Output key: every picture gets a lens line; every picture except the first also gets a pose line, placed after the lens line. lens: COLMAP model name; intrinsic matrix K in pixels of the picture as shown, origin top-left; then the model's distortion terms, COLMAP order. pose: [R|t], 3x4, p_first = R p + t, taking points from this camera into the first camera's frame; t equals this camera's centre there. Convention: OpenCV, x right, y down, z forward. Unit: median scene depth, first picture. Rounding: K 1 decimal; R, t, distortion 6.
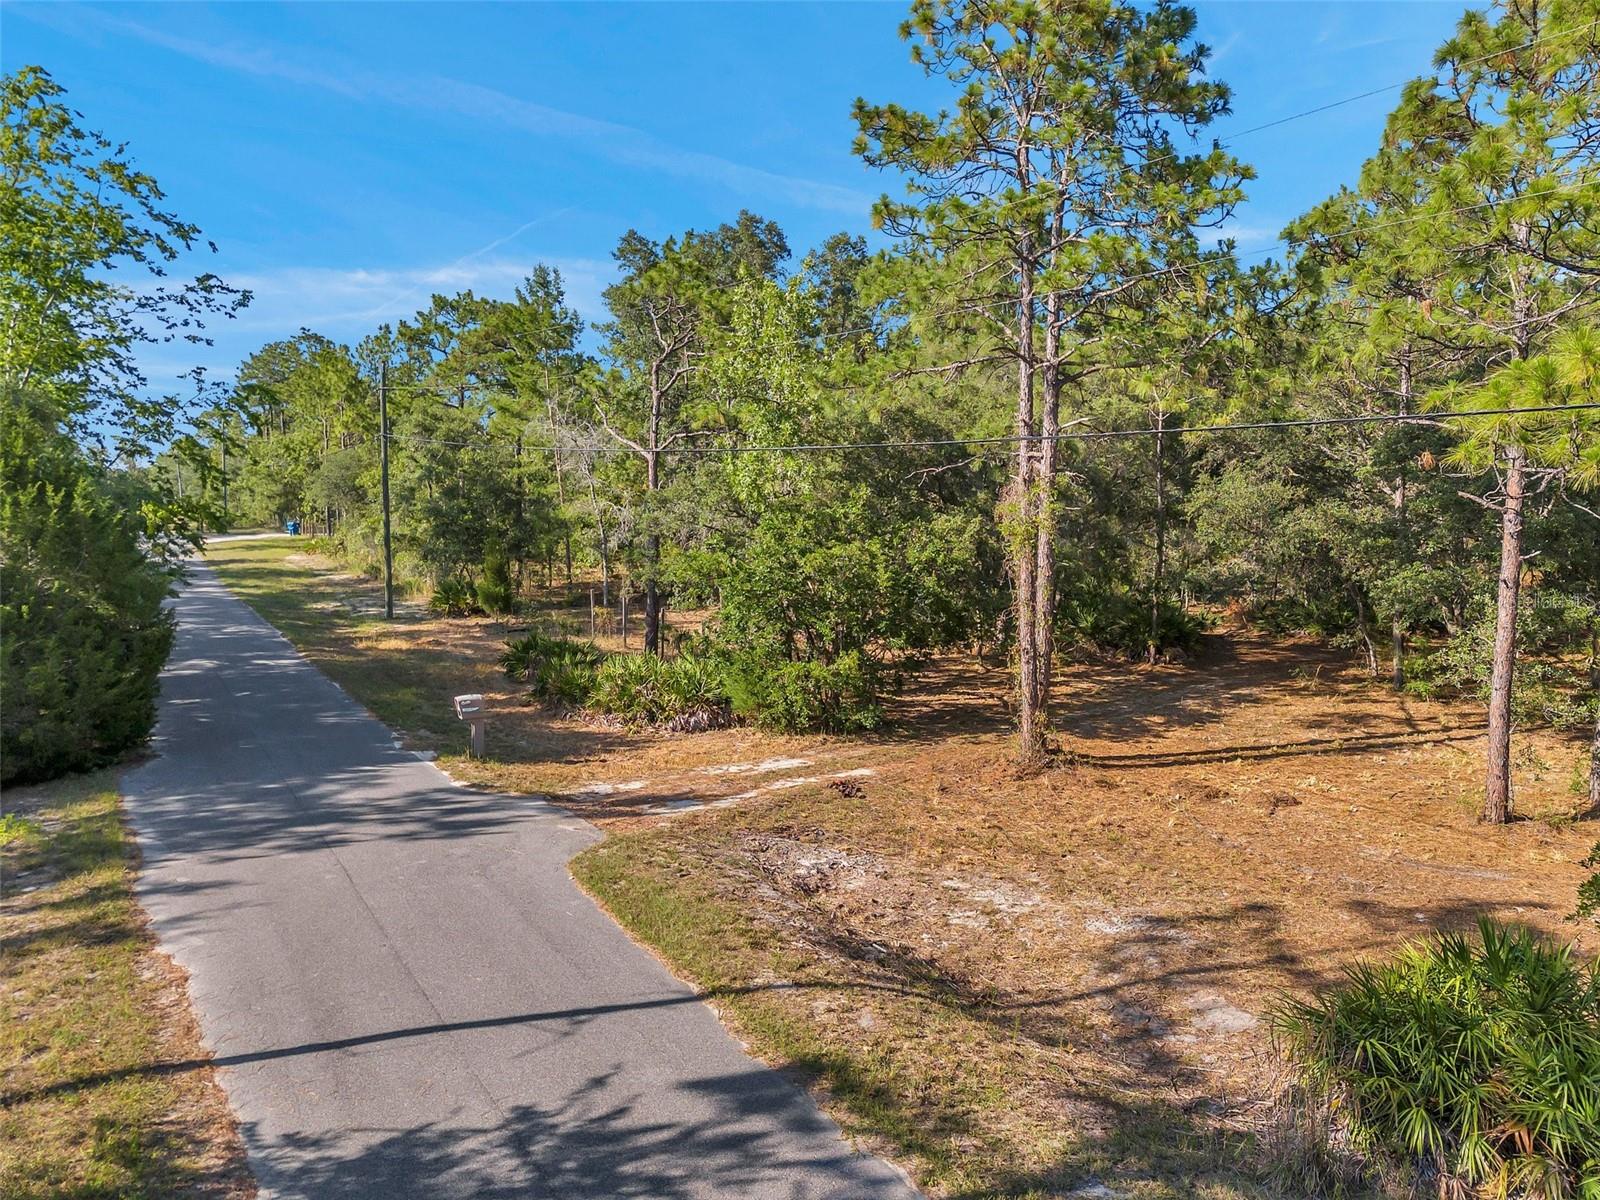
lens RADIAL K [[1207.2, 0, 800.0], [0, 1207.2, 600.0], [0, 0, 1]] dist [0.078733, -0.066473]
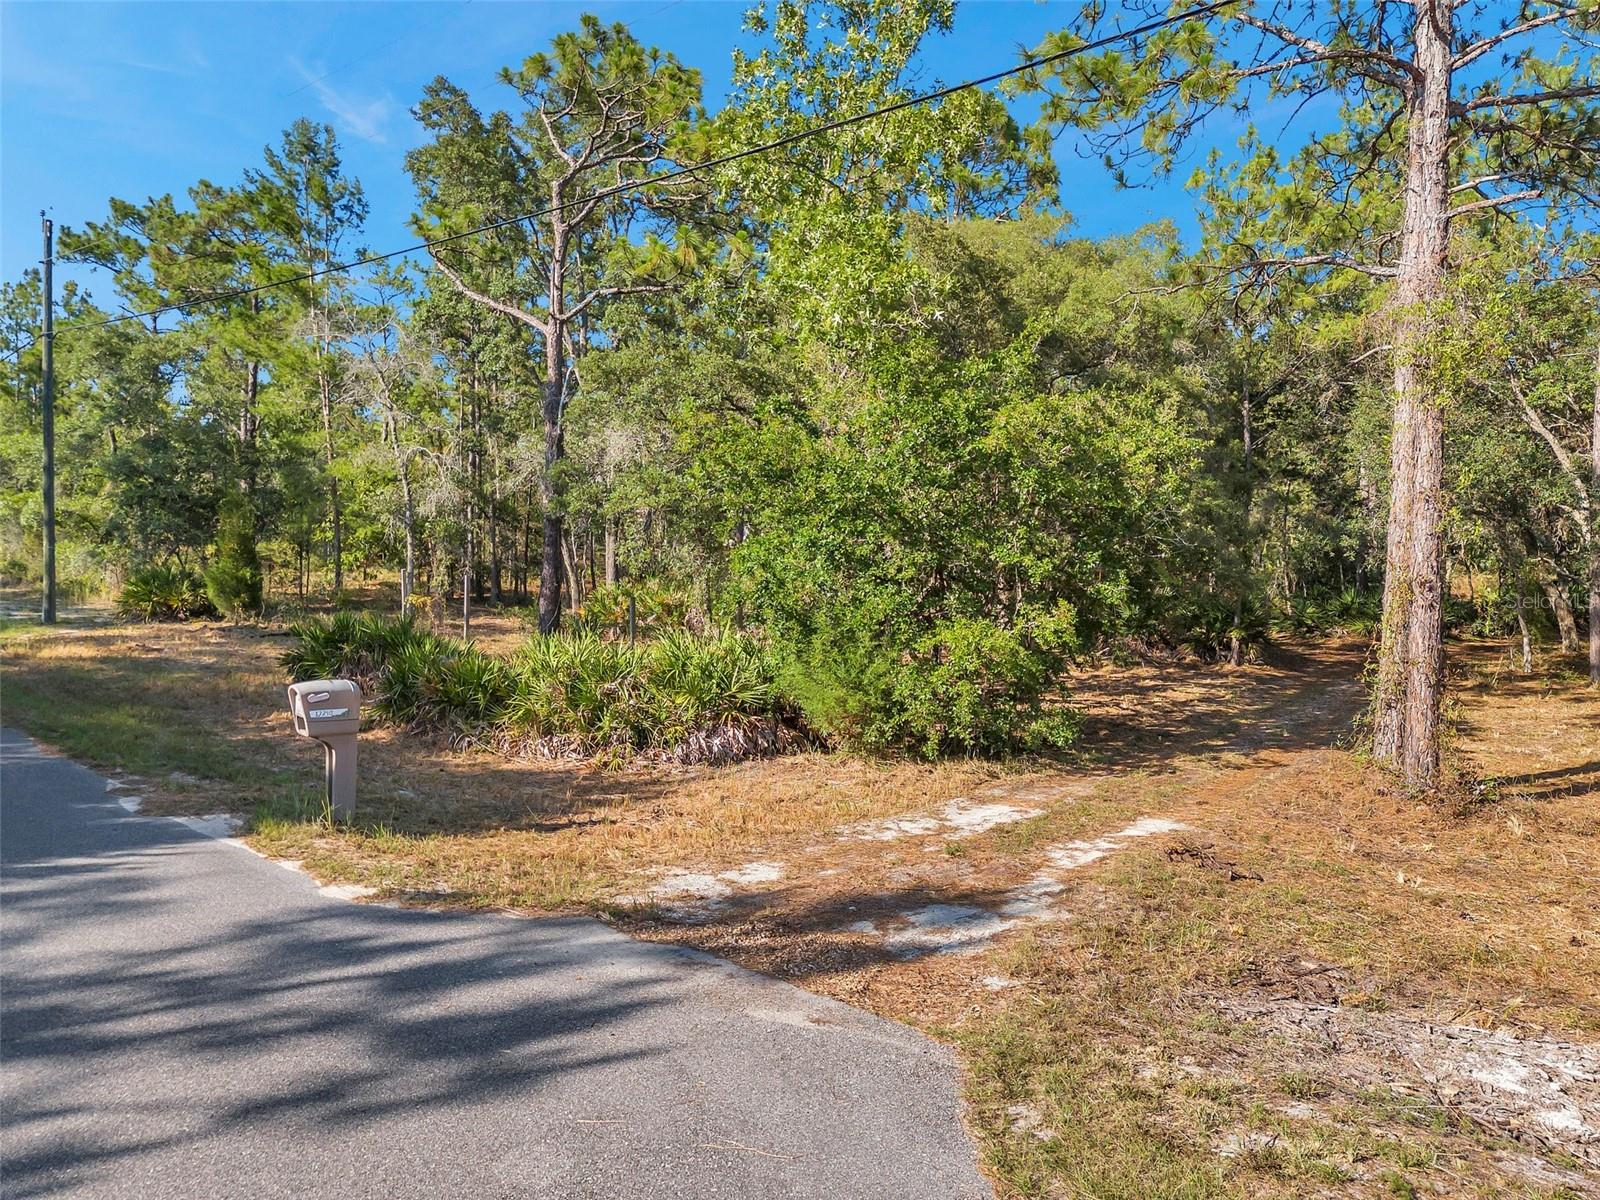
lens RADIAL K [[1207.2, 0, 800.0], [0, 1207.2, 600.0], [0, 0, 1]] dist [0.078733, -0.066473]
pose [[0.970790, 0.004040, 0.239898, -0.164423], [0.007707, 0.998817, -0.048008, 0.055589], [-0.239808, 0.048455, 0.969610, 0.413985]]
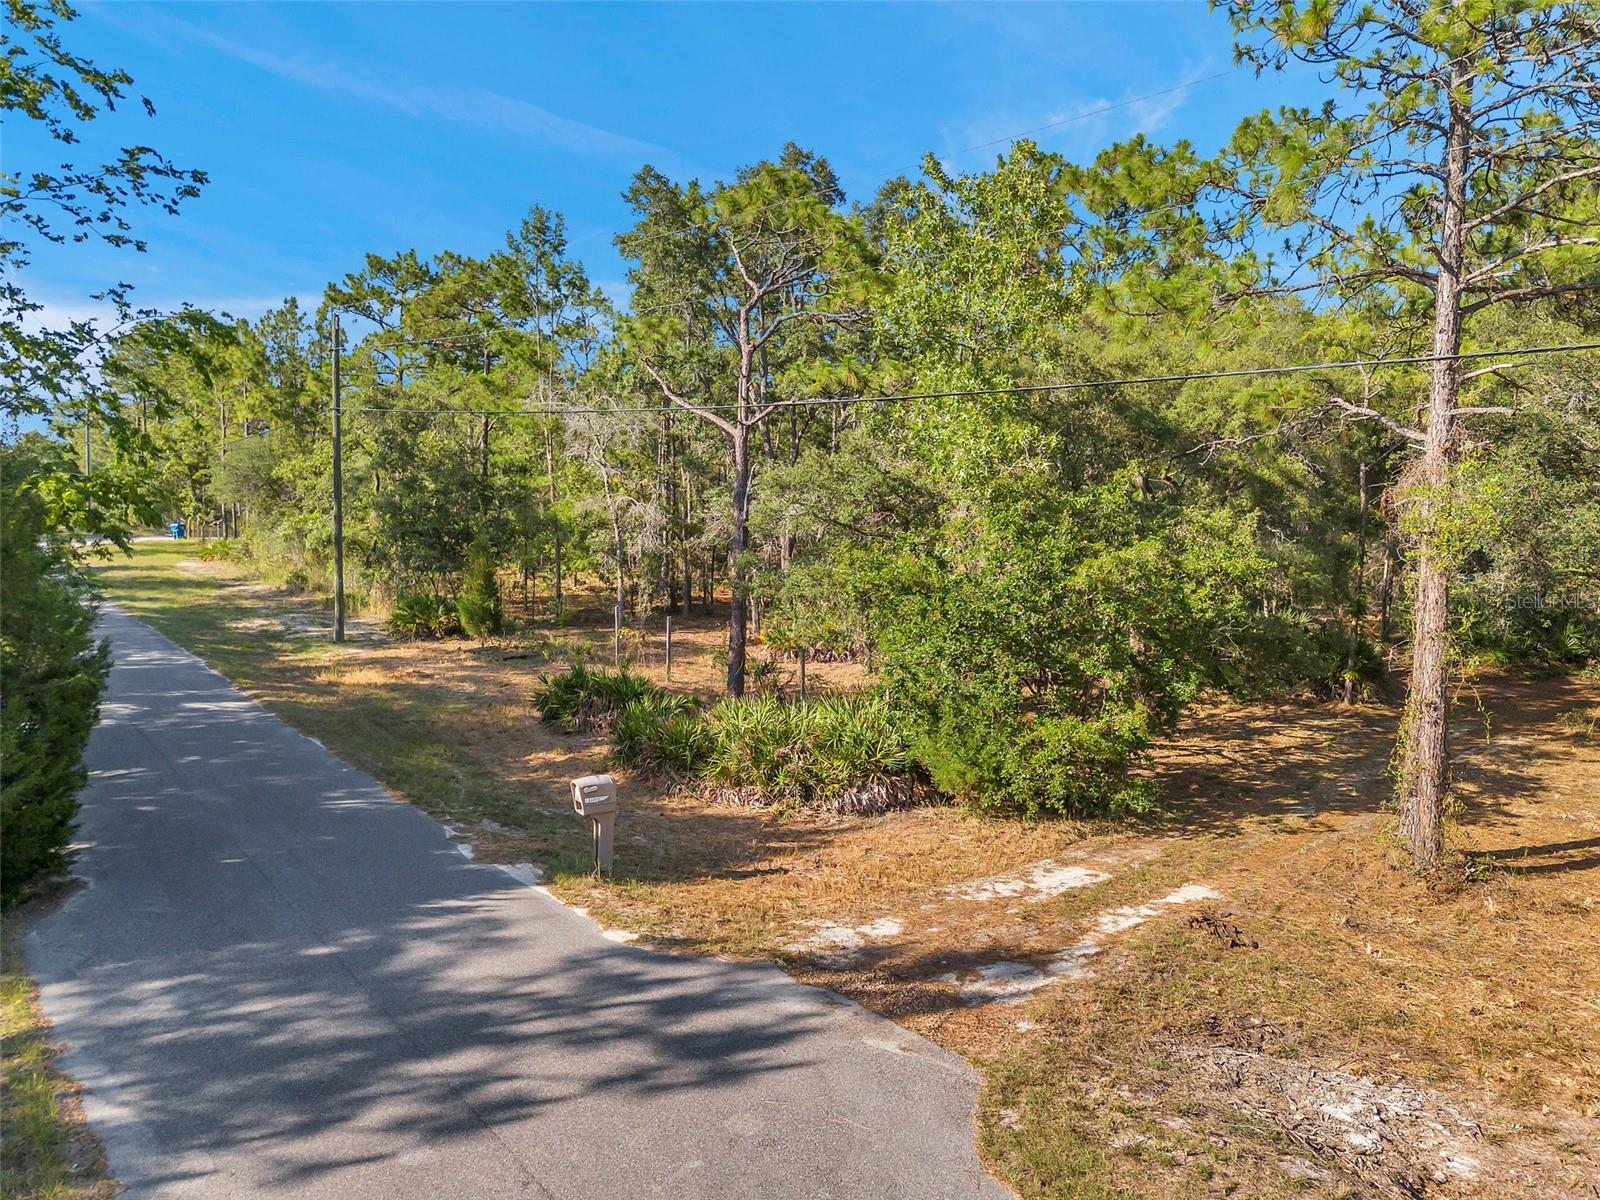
lens RADIAL K [[1207.2, 0, 800.0], [0, 1207.2, 600.0], [0, 0, 1]] dist [0.078733, -0.066473]
pose [[0.995179, 0.004781, 0.097960, -0.176075], [-0.003745, 0.999935, -0.010755, -0.006455], [-0.098005, 0.010337, 0.995132, 0.273679]]
